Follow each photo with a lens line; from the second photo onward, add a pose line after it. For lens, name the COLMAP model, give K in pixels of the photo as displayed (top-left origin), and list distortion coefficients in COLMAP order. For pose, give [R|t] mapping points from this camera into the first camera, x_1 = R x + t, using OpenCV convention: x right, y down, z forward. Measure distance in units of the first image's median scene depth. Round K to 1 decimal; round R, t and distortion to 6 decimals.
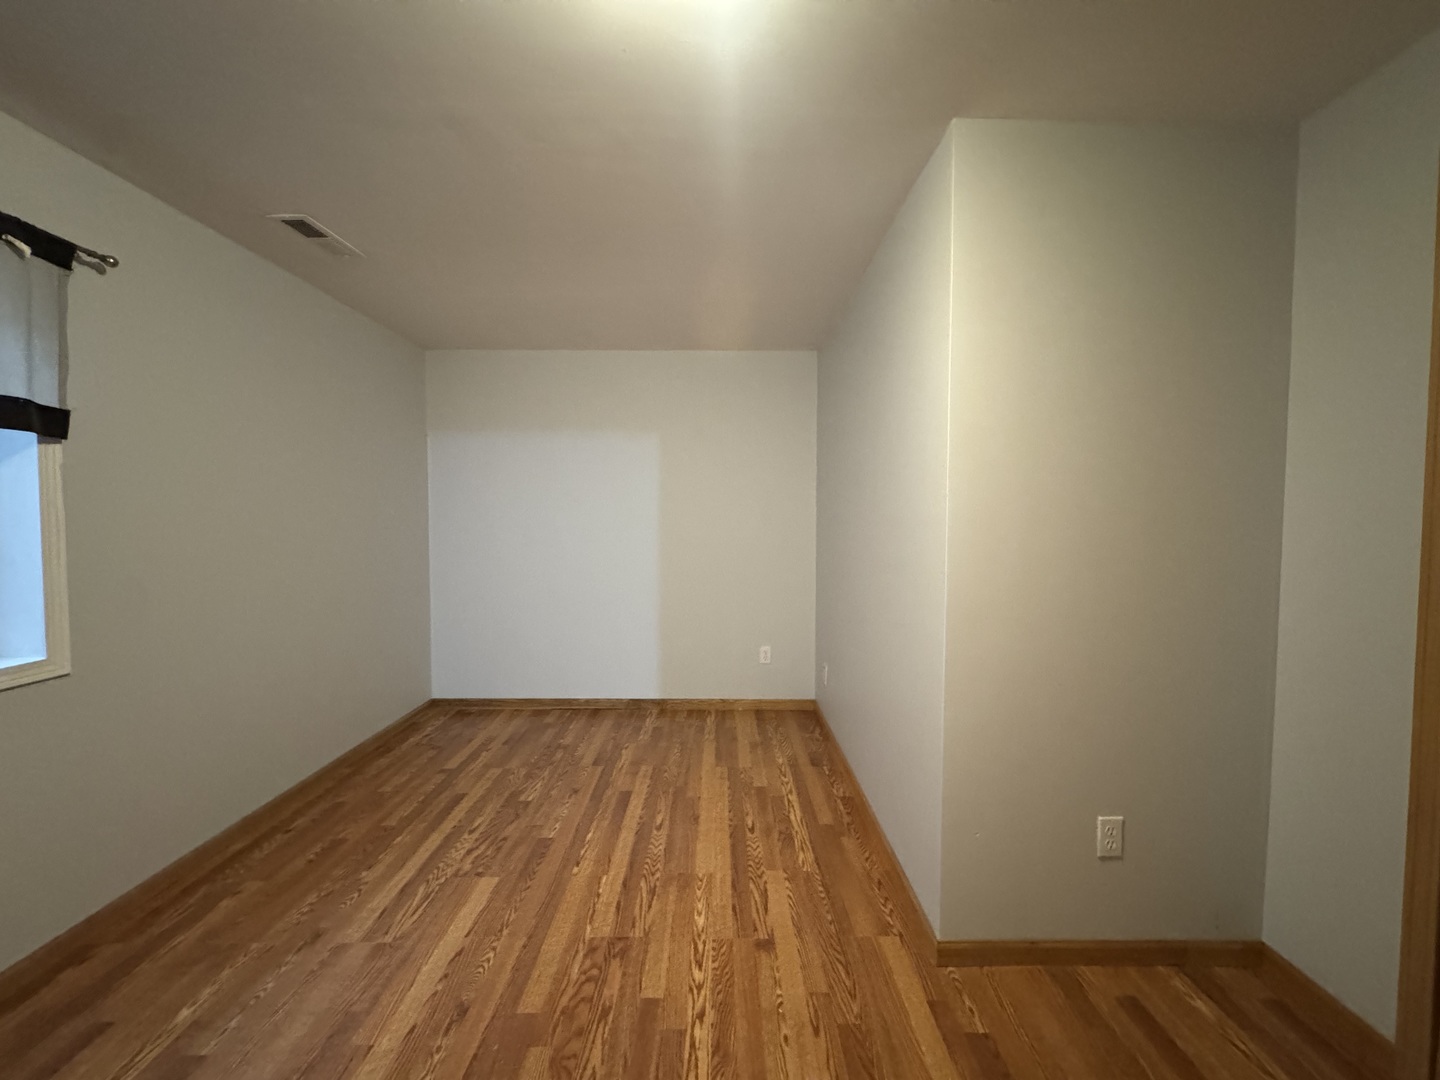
lens RADIAL K [[574.3, 0, 720.0], [0, 574.3, 540.0], [0, 0, 1]] dist [-0.000773, -0.000117]
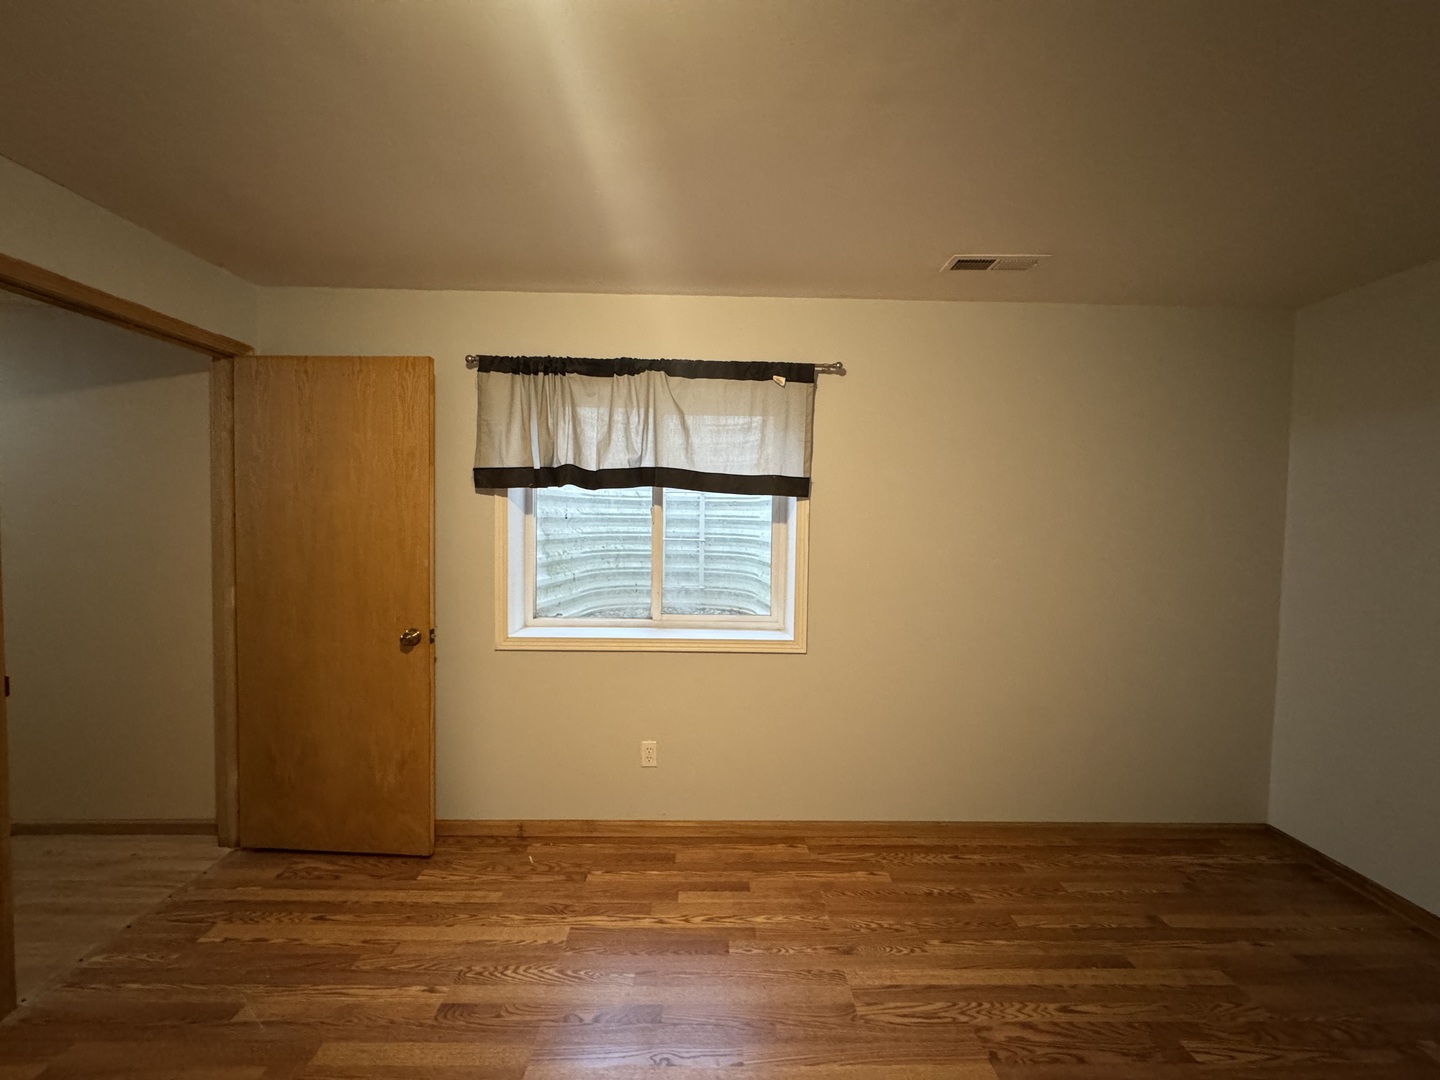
lens RADIAL K [[574.3, 0, 720.0], [0, 574.3, 540.0], [0, 0, 1]] dist [-0.000773, -0.000117]
pose [[0.020389, 0.042330, -0.998896, 0.263542], [-0.061735, 0.997250, 0.041000, -0.082852], [0.997884, 0.060831, 0.022946, 0.555277]]
